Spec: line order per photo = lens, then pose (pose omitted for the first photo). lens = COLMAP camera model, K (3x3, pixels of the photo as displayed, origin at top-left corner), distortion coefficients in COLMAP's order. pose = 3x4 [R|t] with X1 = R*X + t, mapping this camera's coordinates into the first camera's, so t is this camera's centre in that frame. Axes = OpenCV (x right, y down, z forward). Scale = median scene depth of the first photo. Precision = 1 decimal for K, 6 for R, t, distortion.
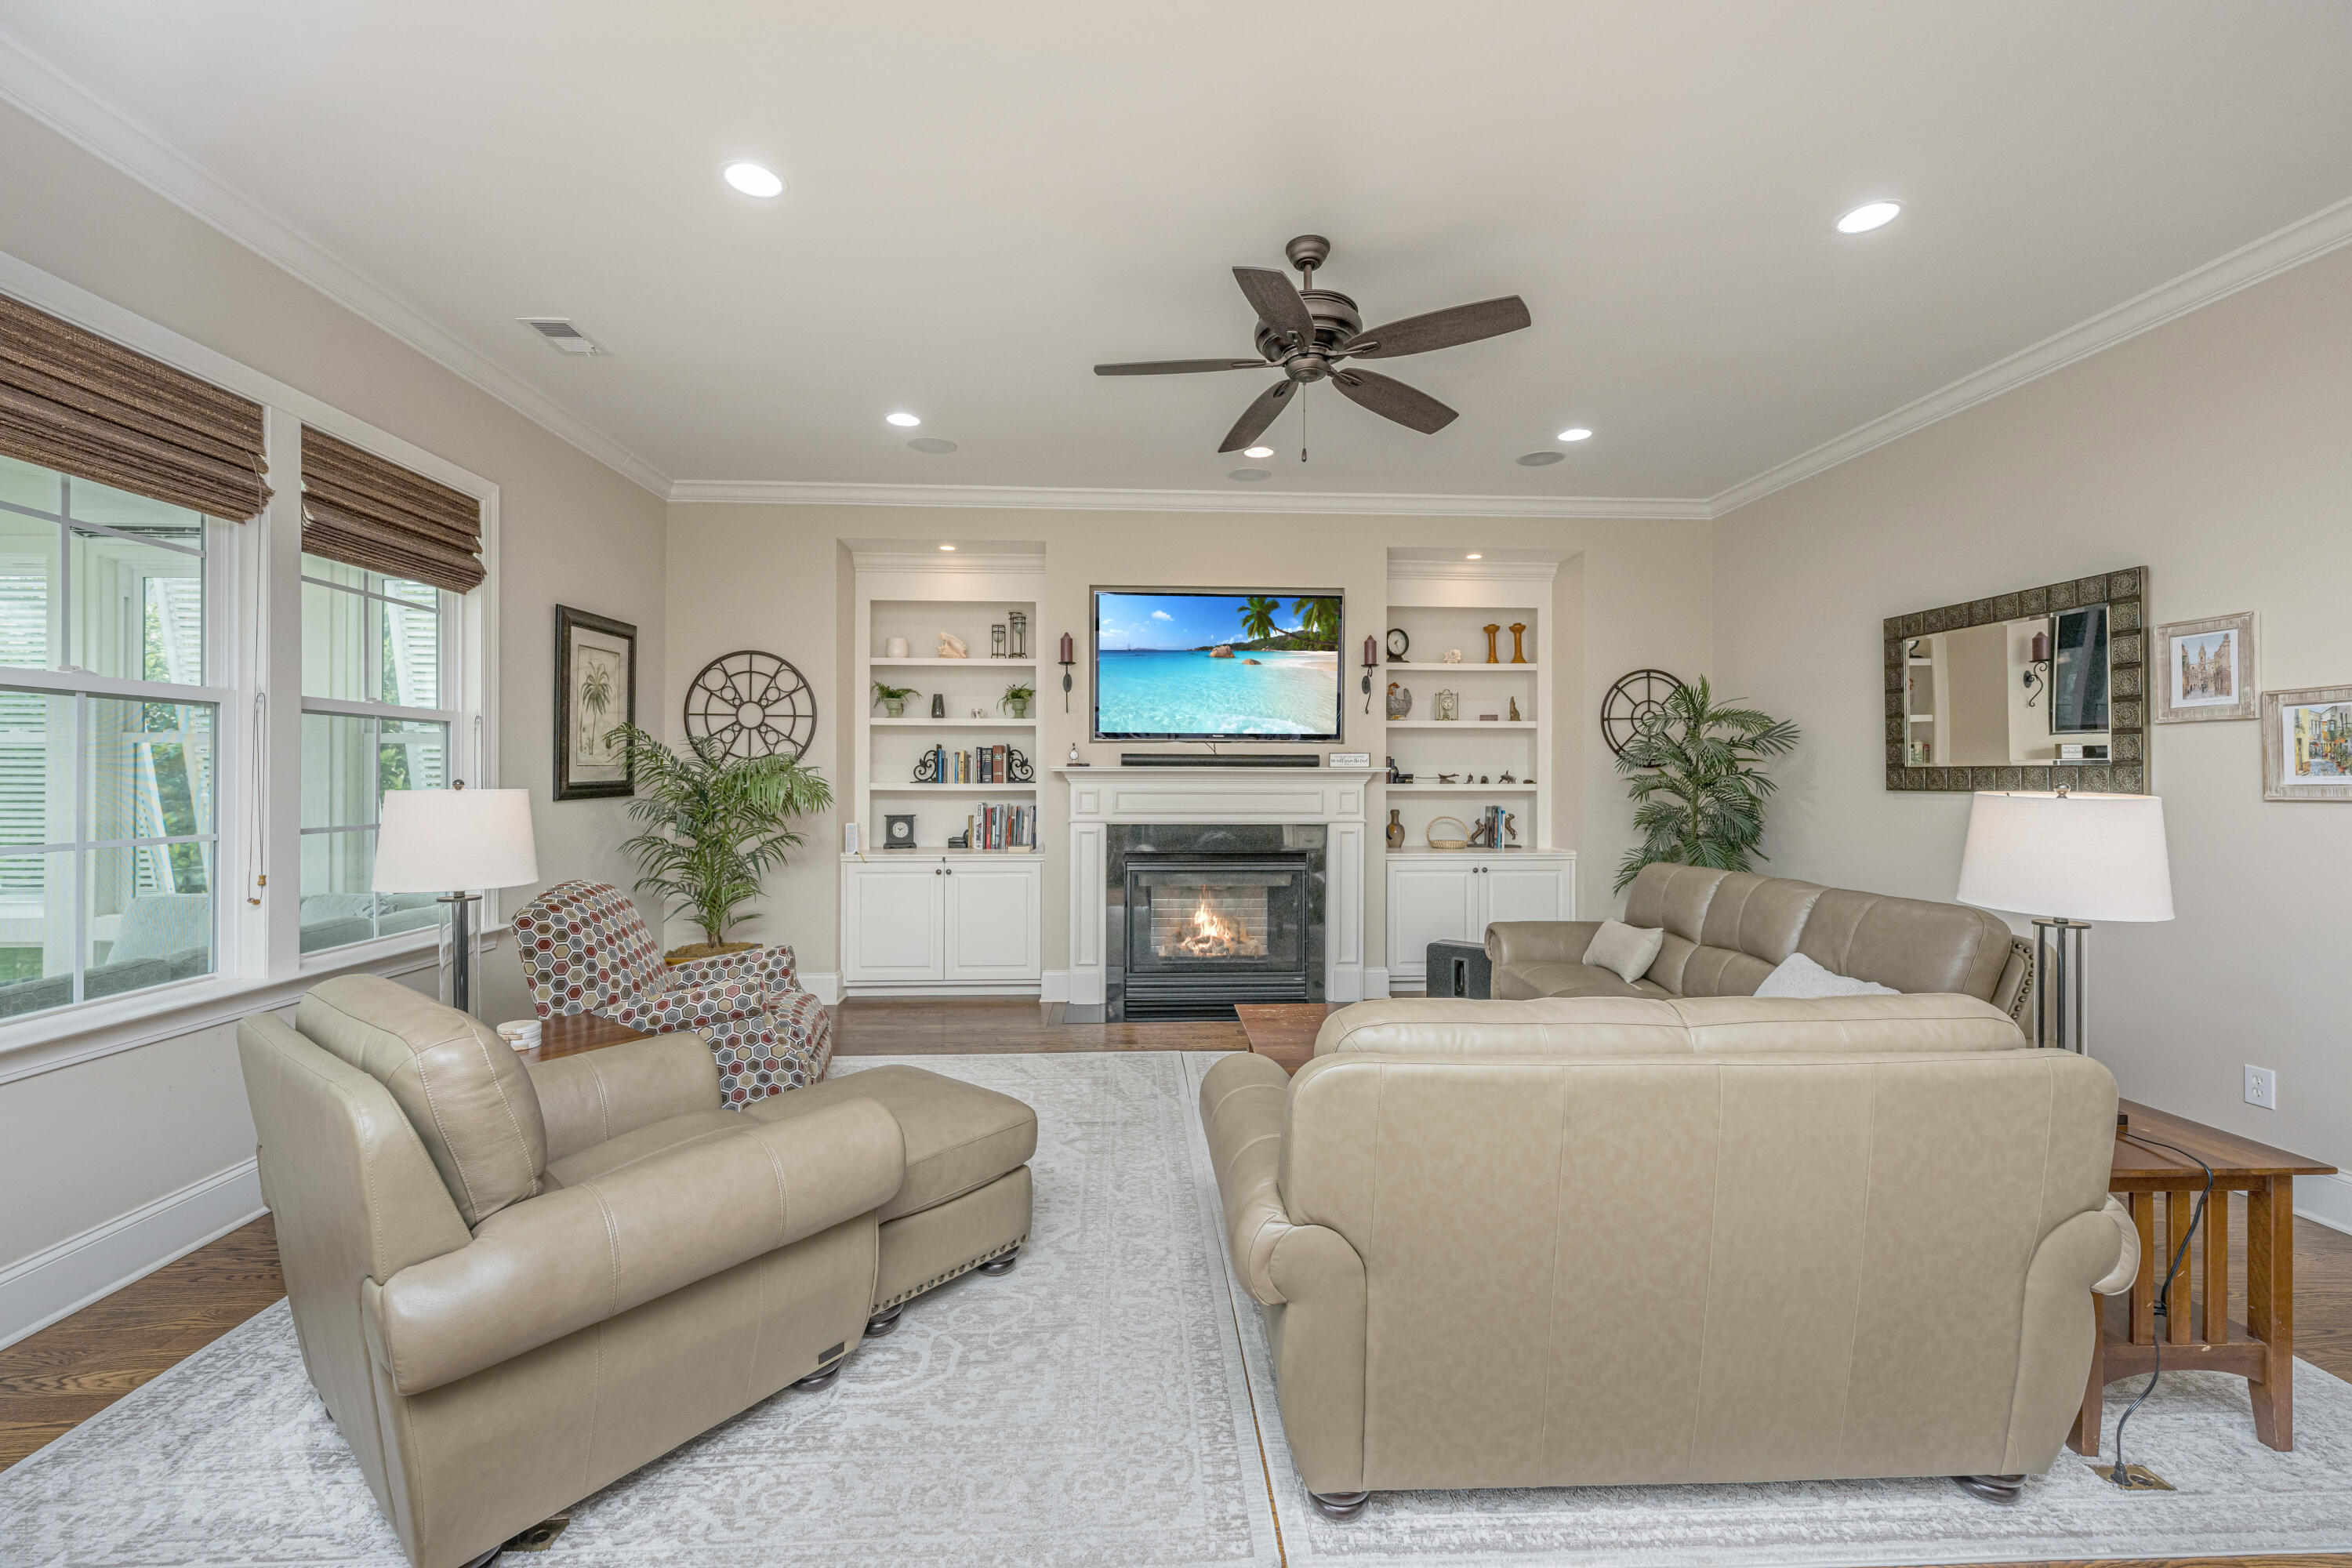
lens RADIAL K [[957.3, 0, 1170.1], [0, 957.3, 778.5], [0, 0, 1]] dist [0.006857, -0.000797]
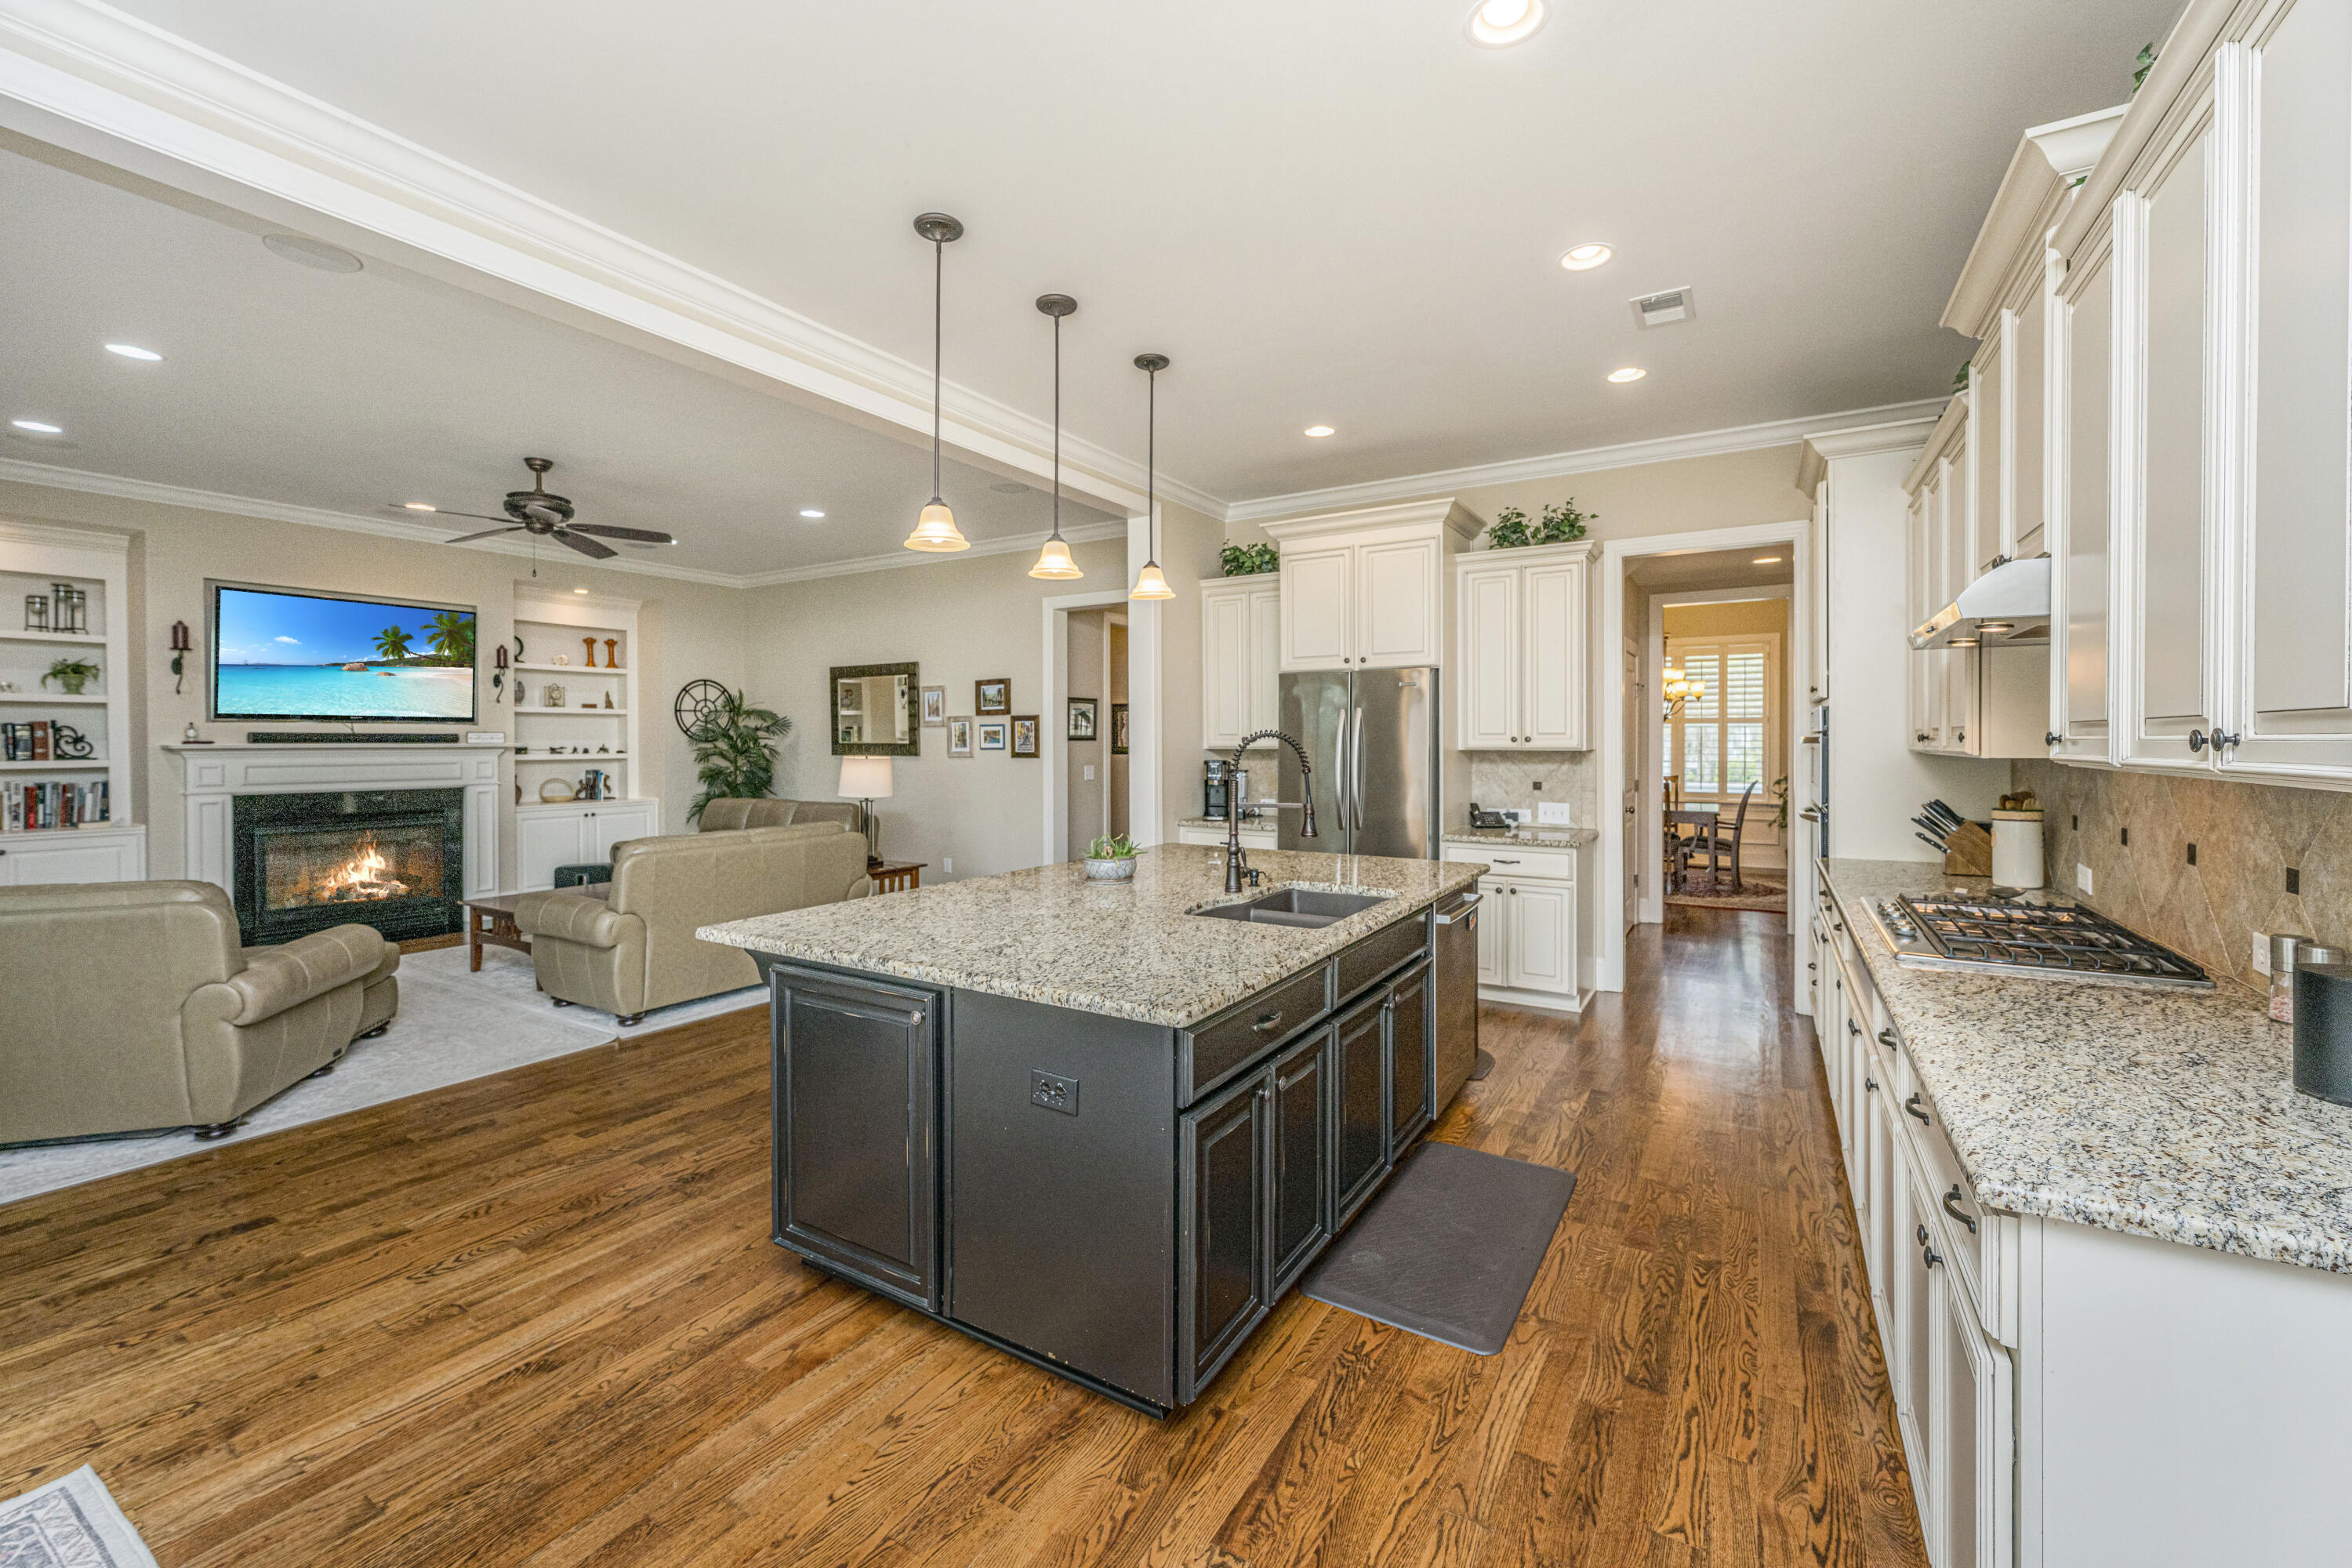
lens RADIAL K [[957.3, 0, 1180.7], [0, 957.3, 746.4], [0, 0, 1]] dist [0.006857, -0.000797]
pose [[0.576550, -0.007799, 0.817025, -0.347704], [0.003929, 0.999969, 0.006773, -0.012458], [-0.817052, -0.000695, 0.576563, -0.560791]]
